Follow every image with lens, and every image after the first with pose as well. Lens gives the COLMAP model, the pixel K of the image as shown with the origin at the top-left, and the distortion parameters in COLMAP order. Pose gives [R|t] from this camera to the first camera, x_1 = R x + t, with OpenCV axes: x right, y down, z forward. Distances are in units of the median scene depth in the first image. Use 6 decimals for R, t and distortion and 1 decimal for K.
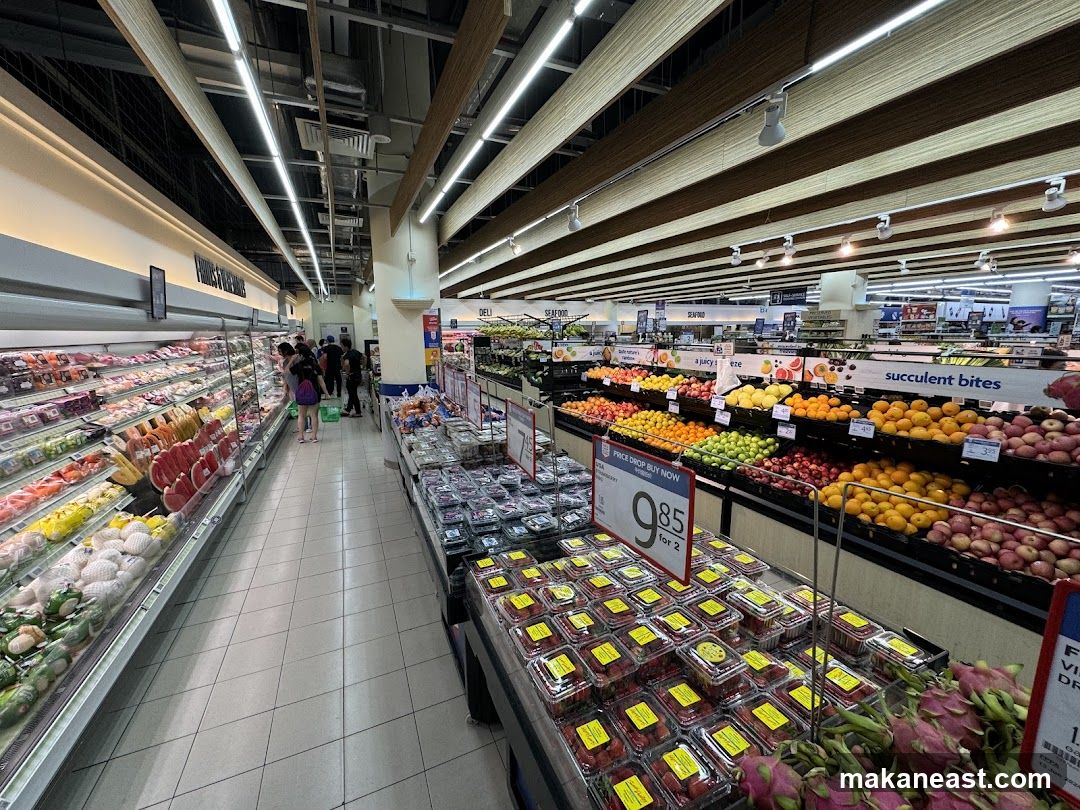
lens RADIAL K [[425.1, 0, 537.3], [0, 425.1, 404.3], [0, 0, 1]] dist [0.000579, 0.000063]
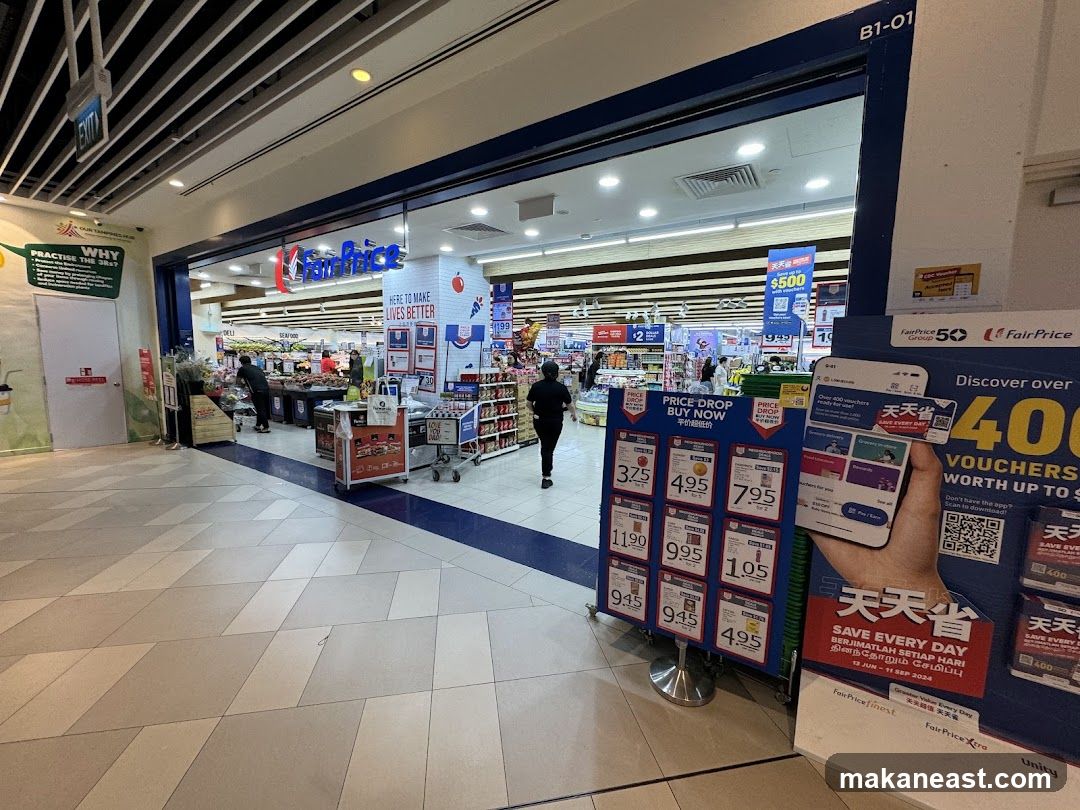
lens RADIAL K [[425.1, 0, 539.1], [0, 425.1, 404.2], [0, 0, 1]] dist [0.000579, 0.000063]
pose [[0.850776, -0.035896, 0.524301, 0.003695], [0.064120, 0.997301, -0.035767, 0.167996], [-0.521602, 0.064048, 0.850782, -0.899451]]
